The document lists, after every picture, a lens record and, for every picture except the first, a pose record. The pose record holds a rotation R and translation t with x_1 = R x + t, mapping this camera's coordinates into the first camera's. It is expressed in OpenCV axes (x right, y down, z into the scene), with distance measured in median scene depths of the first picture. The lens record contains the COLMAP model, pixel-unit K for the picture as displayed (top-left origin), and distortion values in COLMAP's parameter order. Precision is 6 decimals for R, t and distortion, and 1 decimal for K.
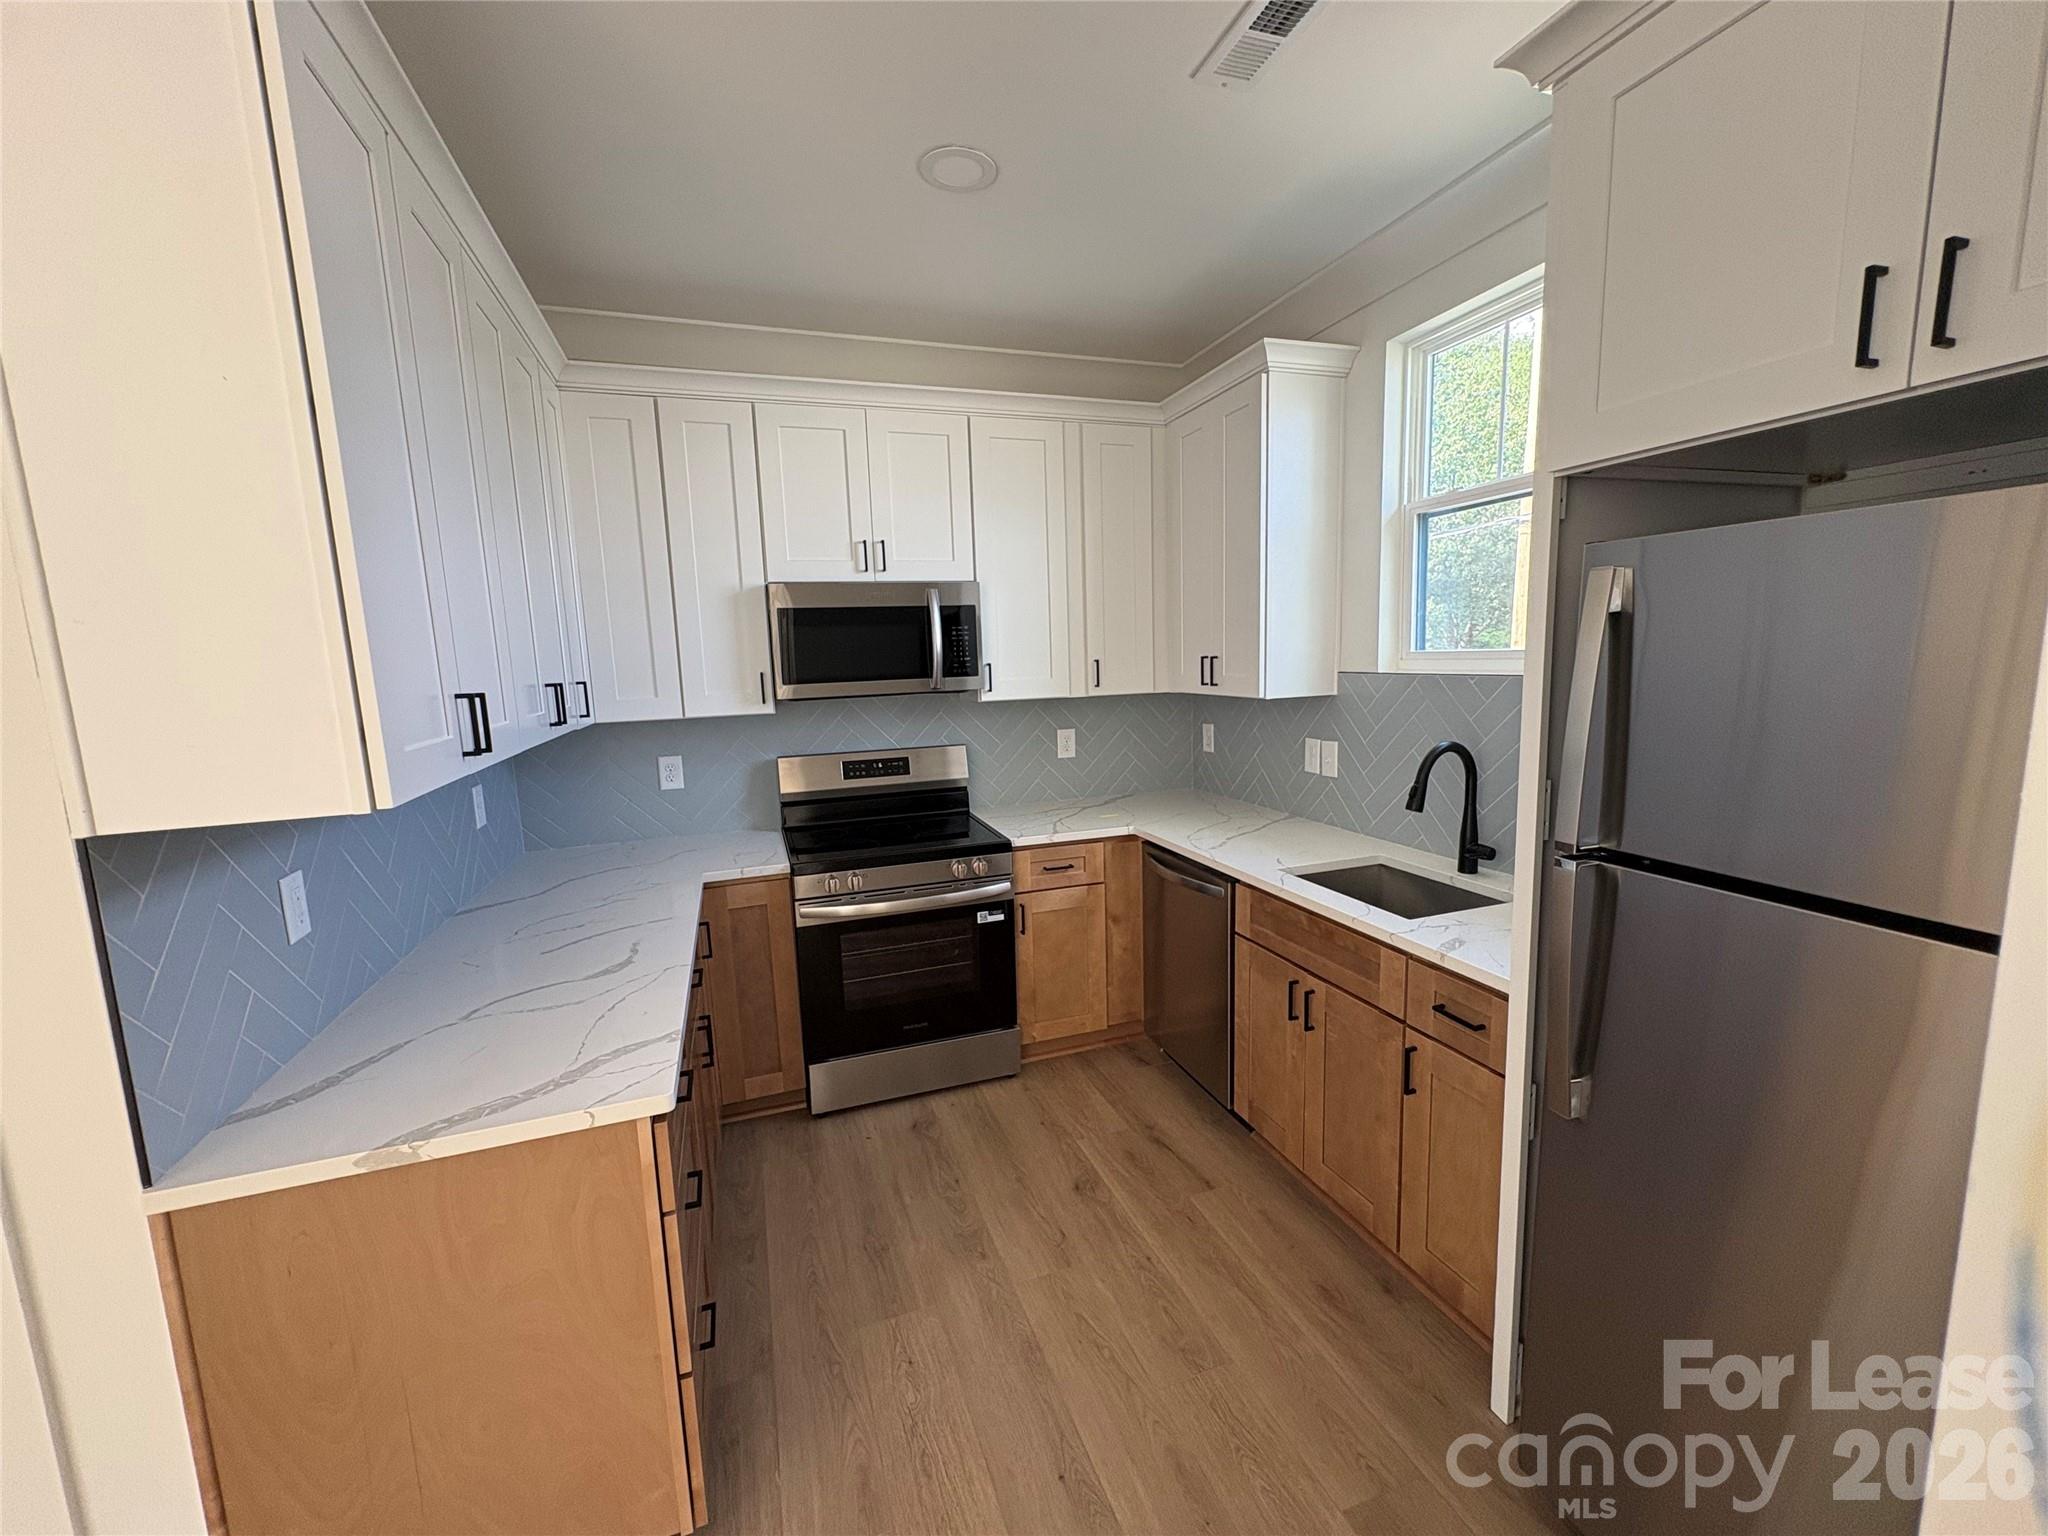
lens RADIAL K [[818.4, 0, 1024.0], [0, 818.4, 768.0], [0, 0, 1]] dist [-0.001869, -0.000118]
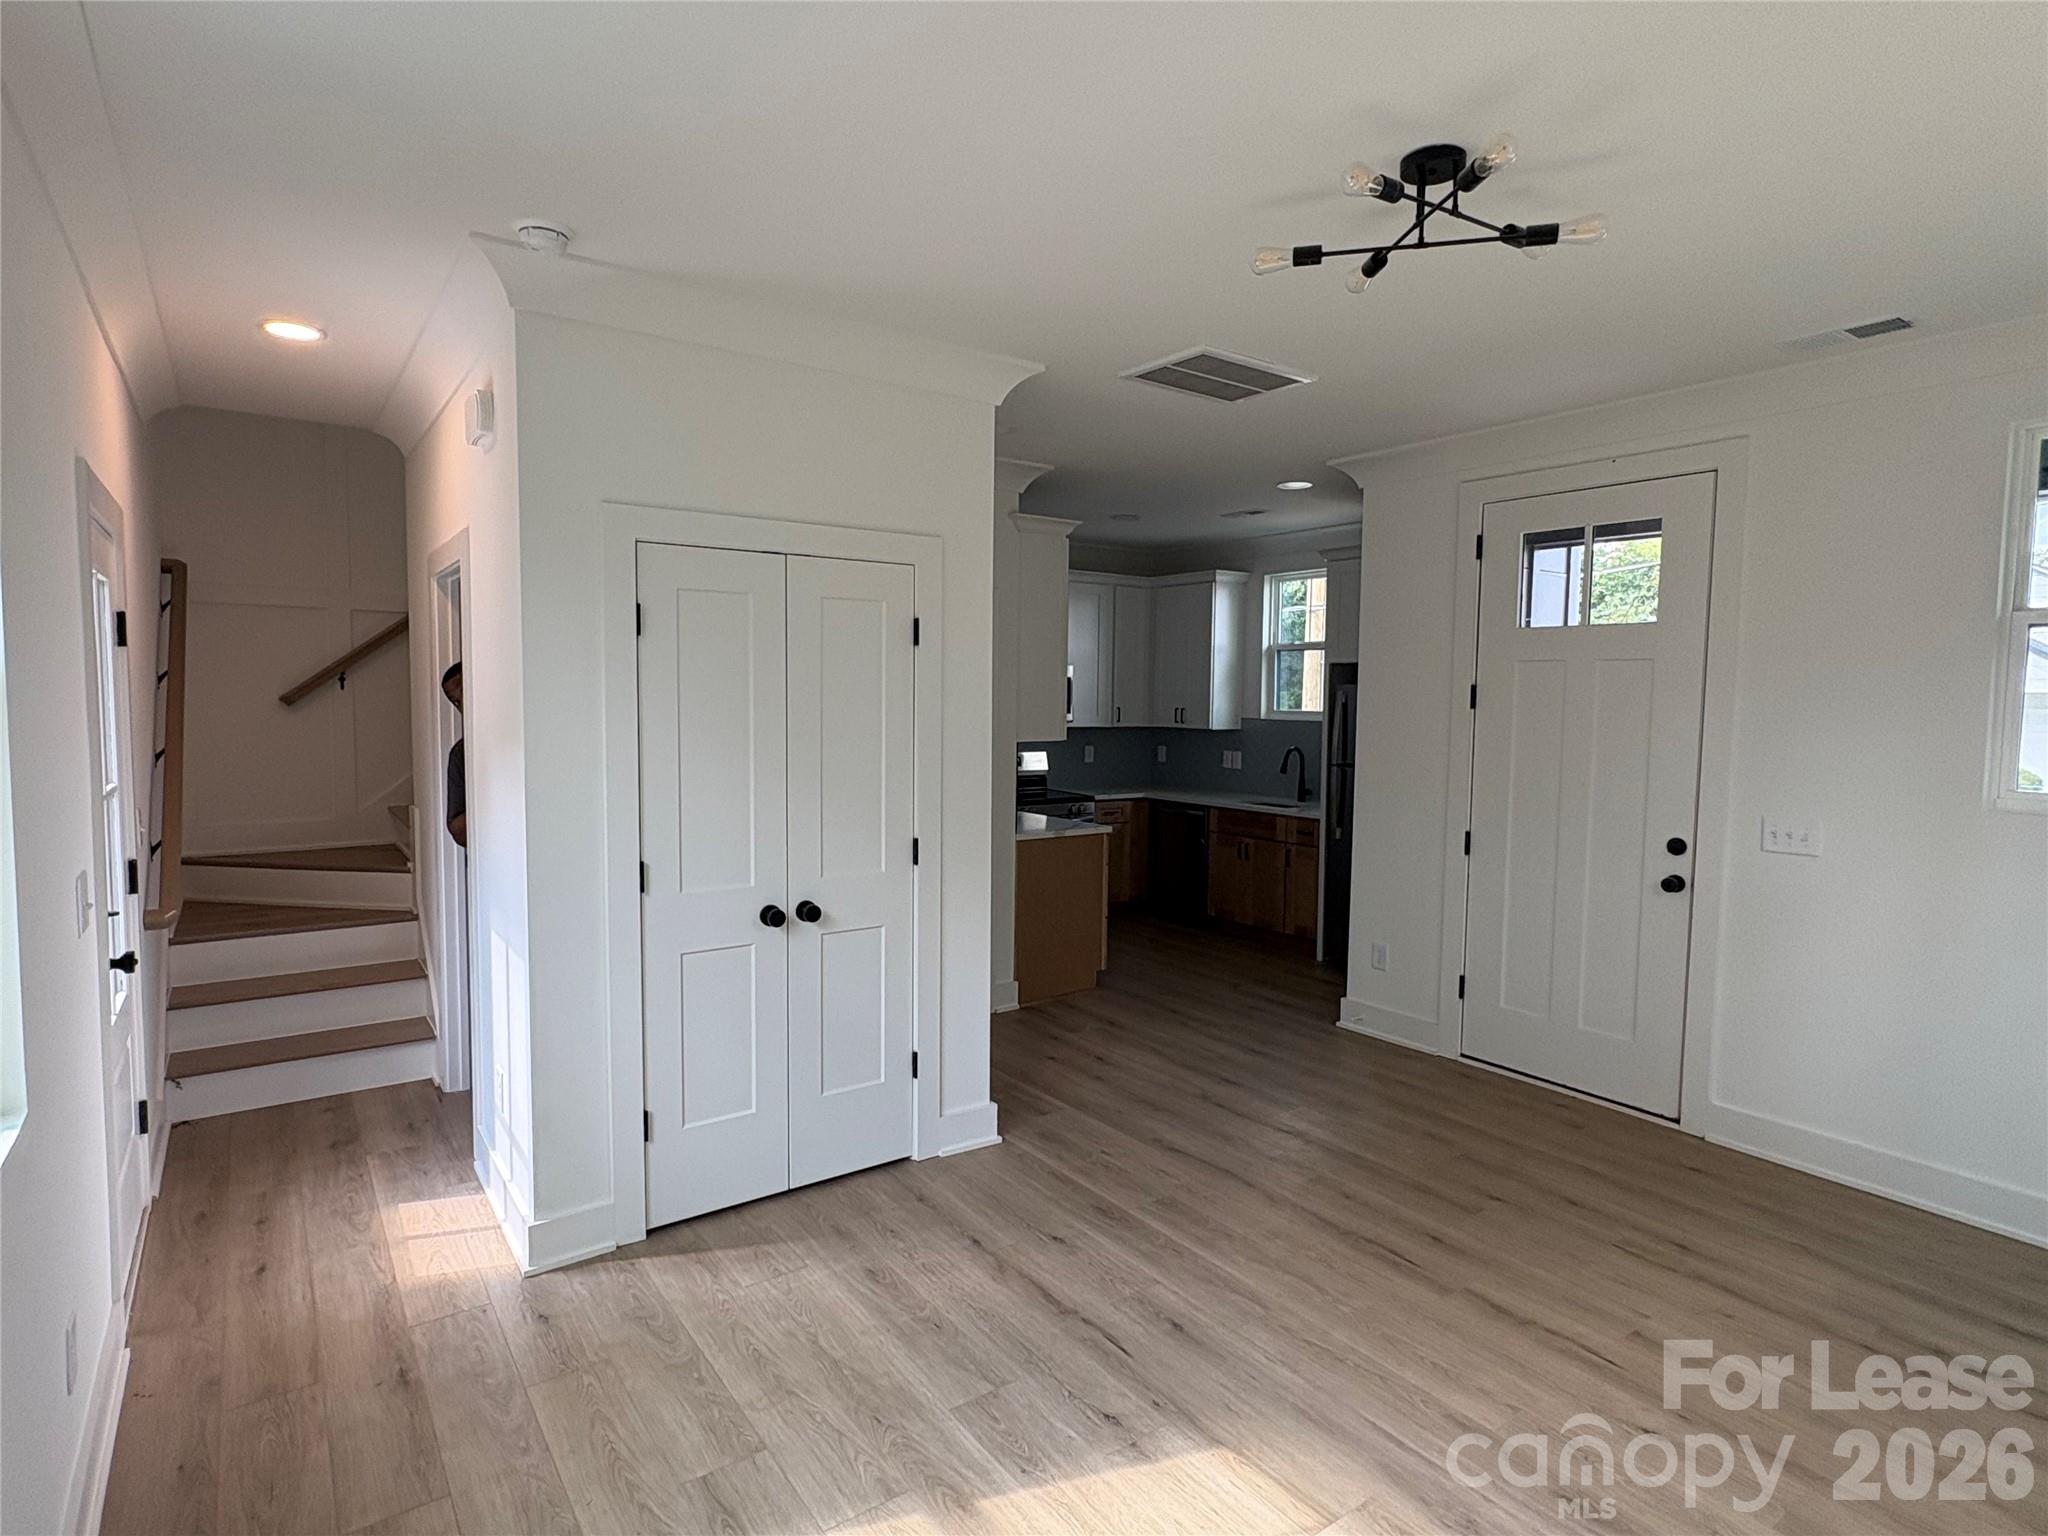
lens RADIAL K [[1076.2, 0, 1024.0], [0, 1076.2, 768.0], [0, 0, 1]] dist [0.000539, -0.000297]
pose [[0.957347, 0.024533, 0.287898, -0.985086], [-0.003269, 0.997245, -0.074110, 0.226189], [-0.288923, 0.070007, 0.954789, -1.534375]]
